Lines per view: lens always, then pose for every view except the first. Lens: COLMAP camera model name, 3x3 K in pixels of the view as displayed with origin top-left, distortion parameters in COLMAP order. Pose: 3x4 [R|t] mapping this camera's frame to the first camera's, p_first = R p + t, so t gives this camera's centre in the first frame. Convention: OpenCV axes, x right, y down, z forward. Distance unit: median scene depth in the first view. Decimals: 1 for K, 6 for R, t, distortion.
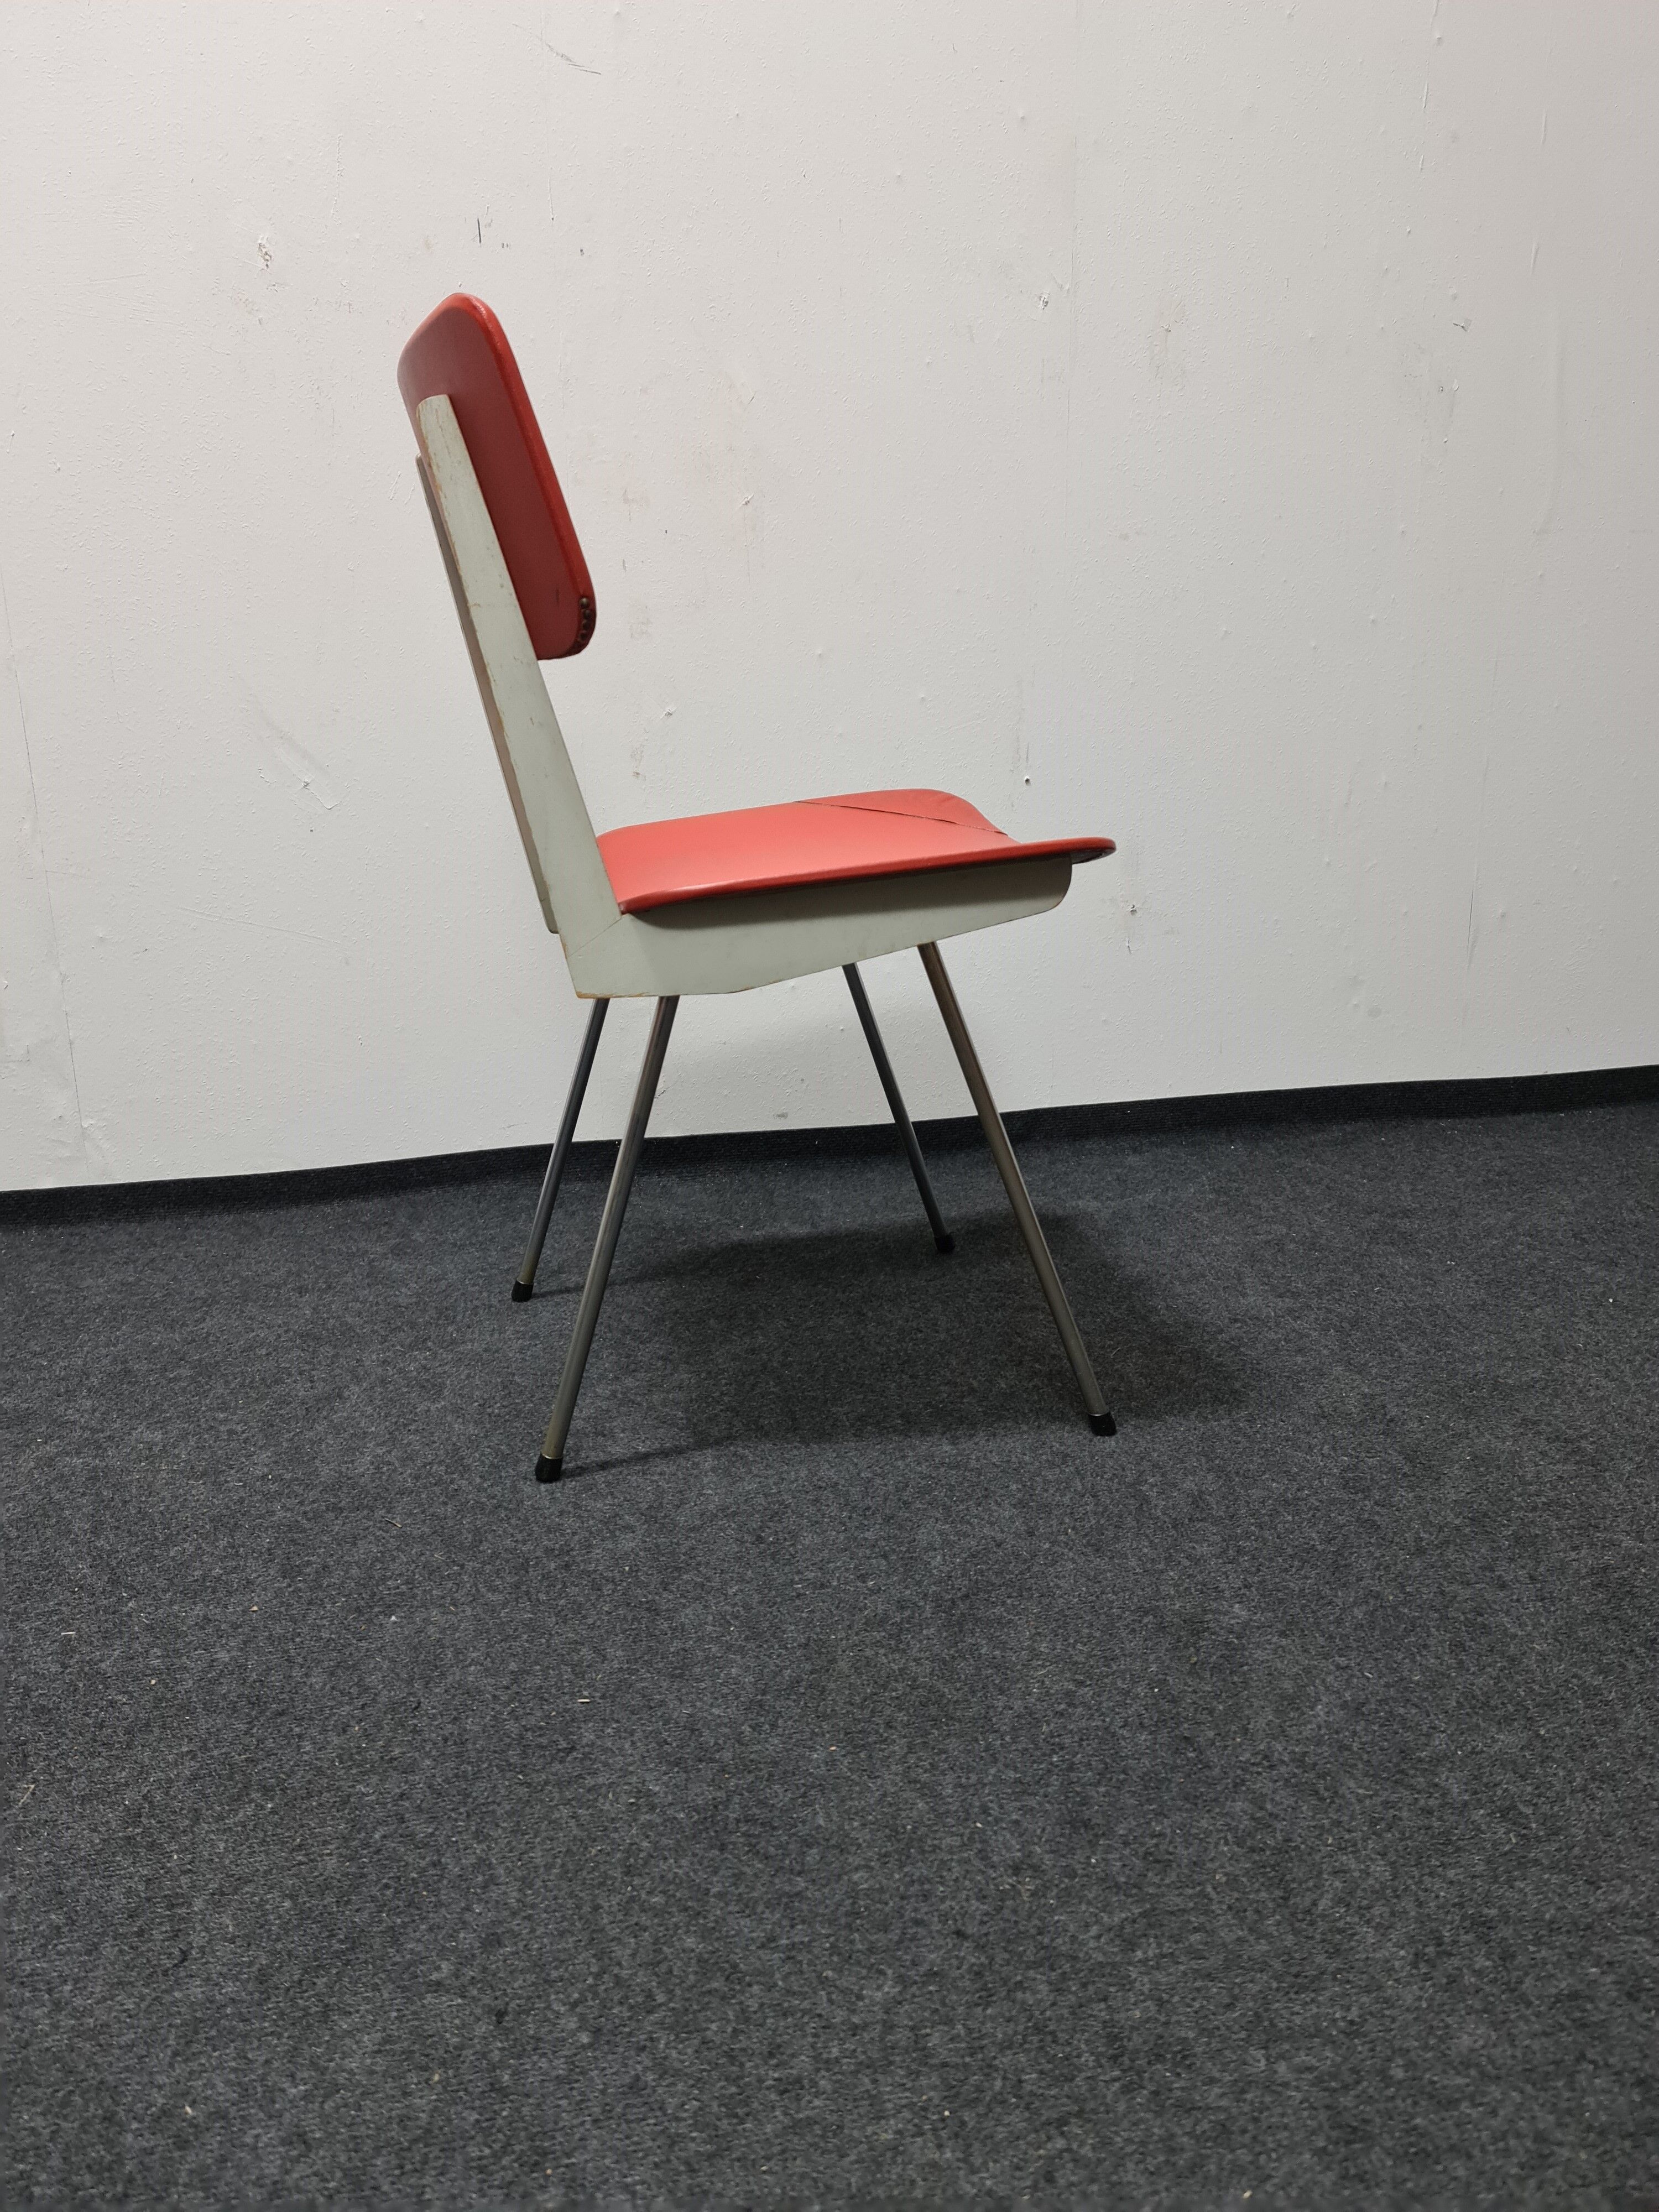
lens RADIAL K [[1596.2, 0, 825.6], [0, 1596.2, 1099.7], [0, 0, 1]] dist [0.095307, -0.097125]
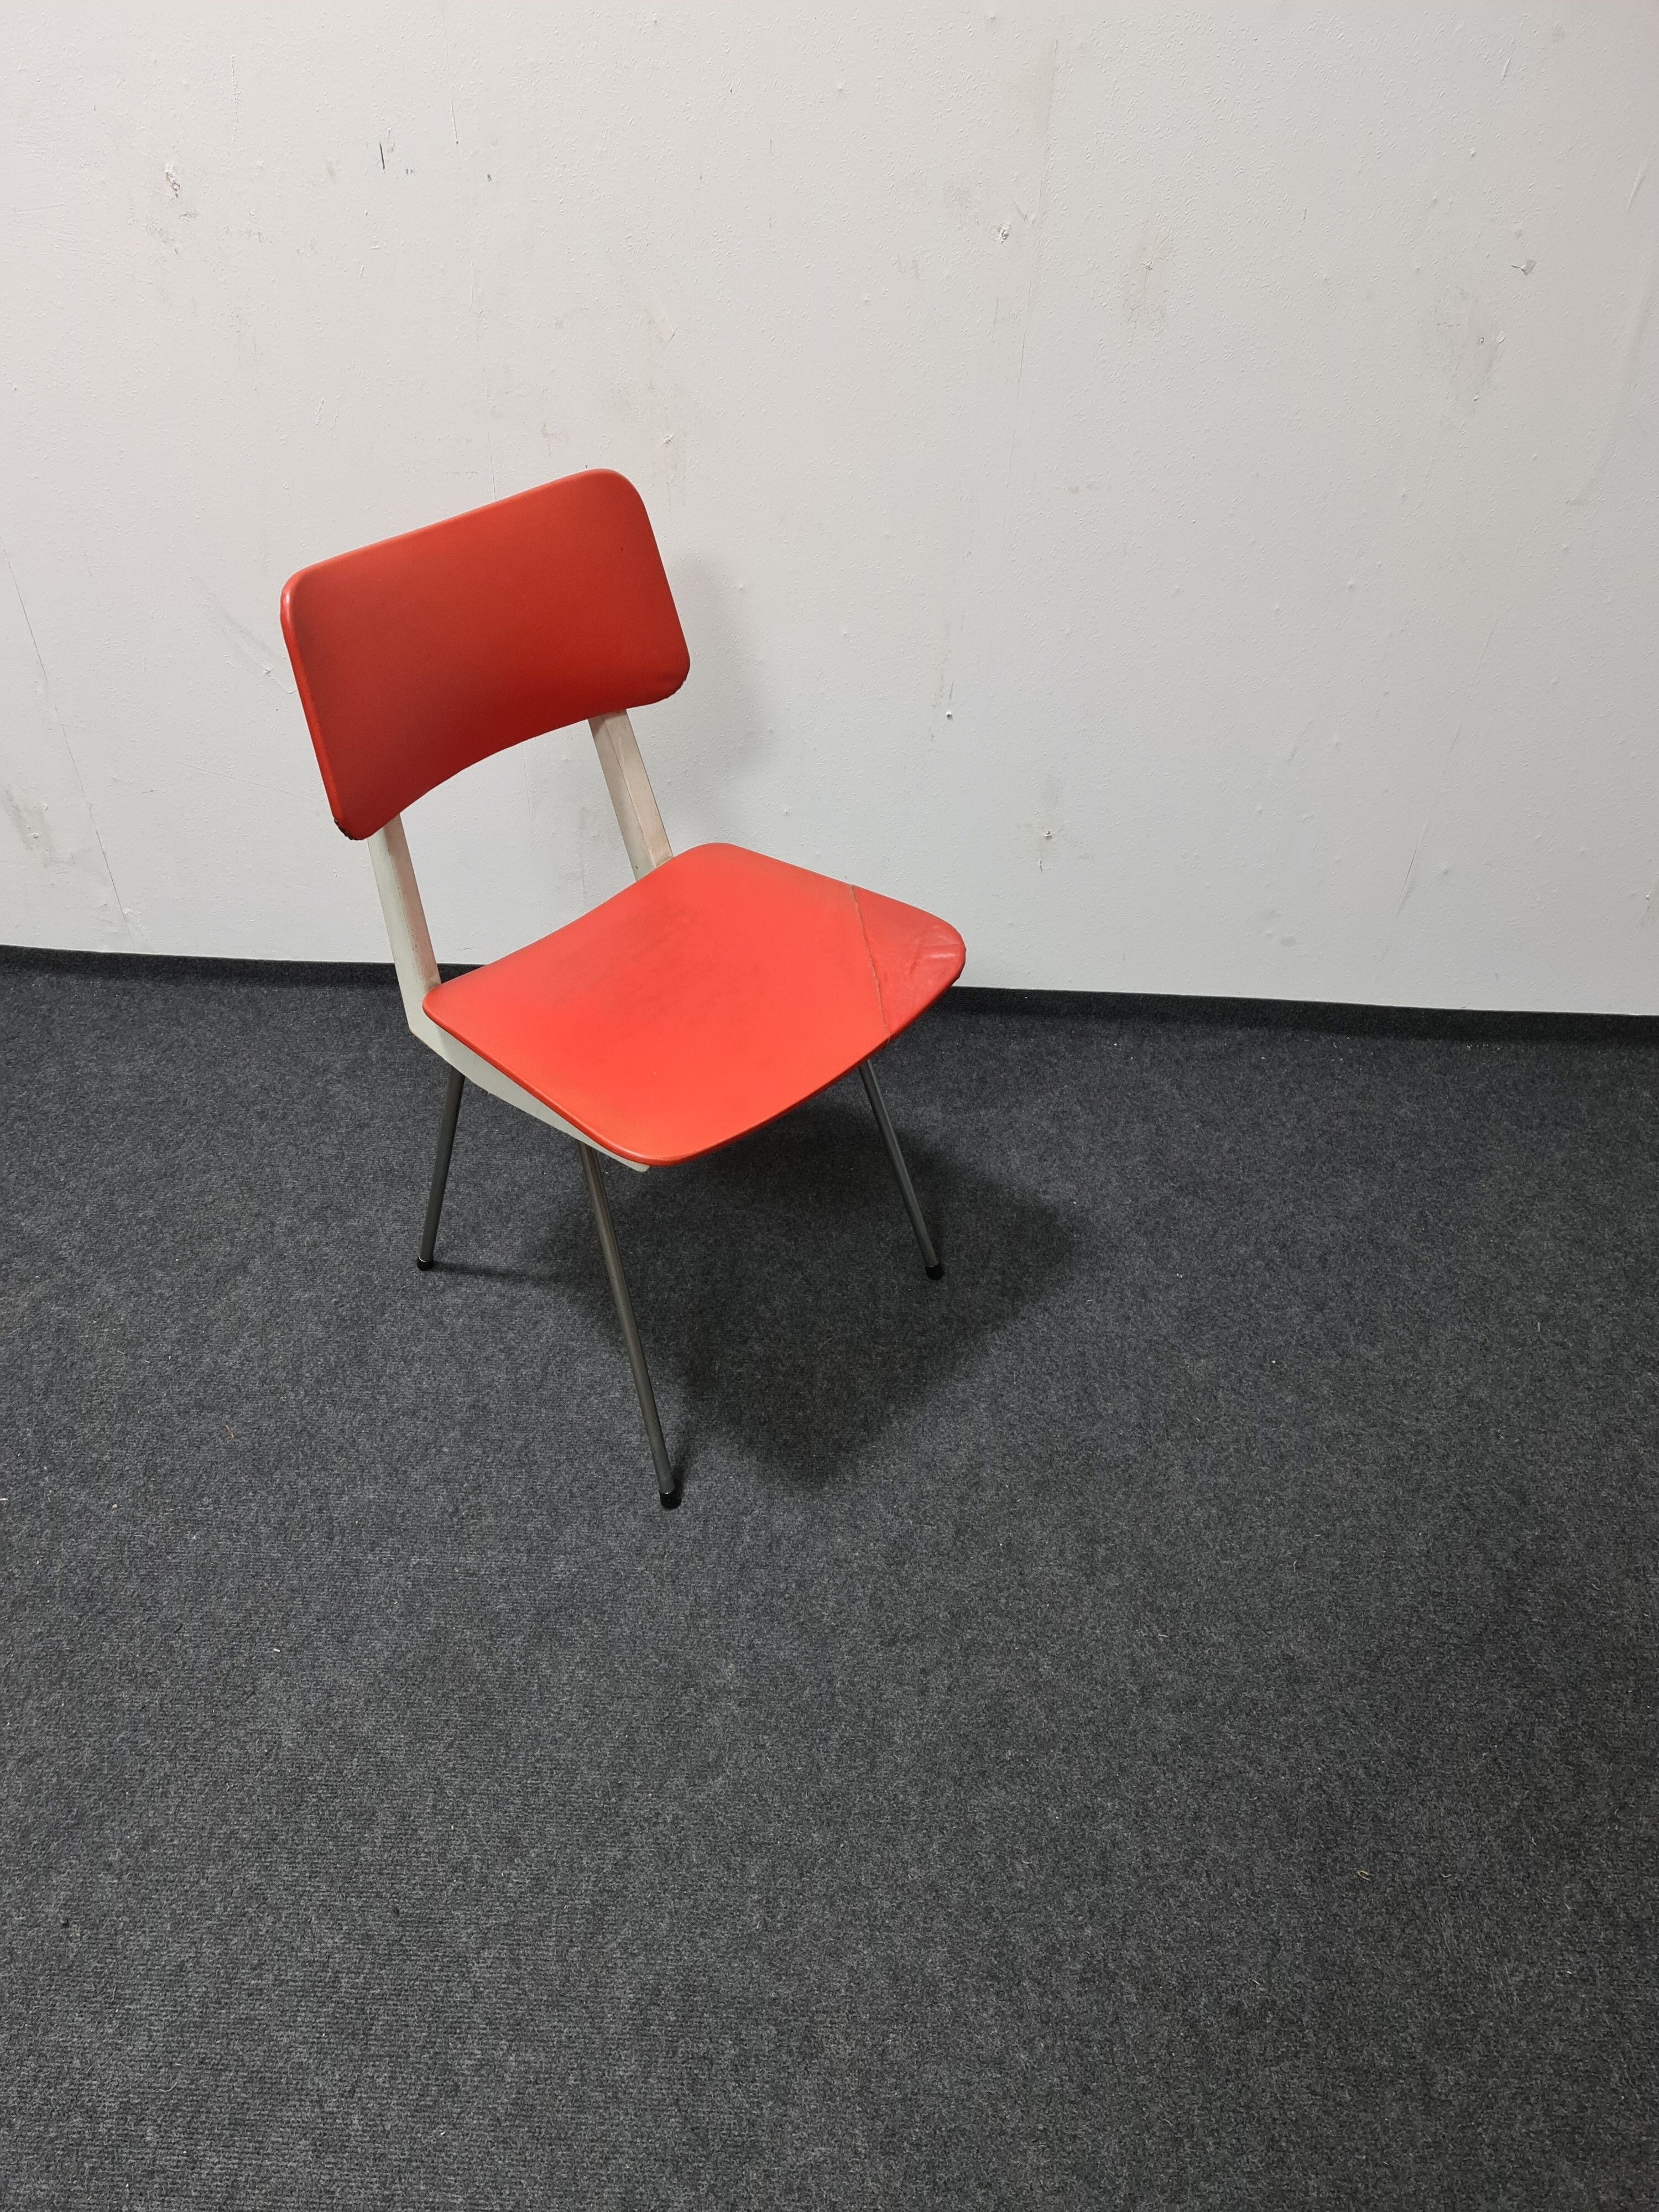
lens RADIAL K [[1589.3, 0, 804.7], [0, 1589.3, 1117.2], [0, 0, 1]] dist [0.085033, -0.076982]
pose [[0.967221, 0.197385, -0.159758, 0.462896], [-0.103156, 0.880291, 0.463084, -0.807068], [0.232039, -0.431425, 0.871797, -0.020013]]
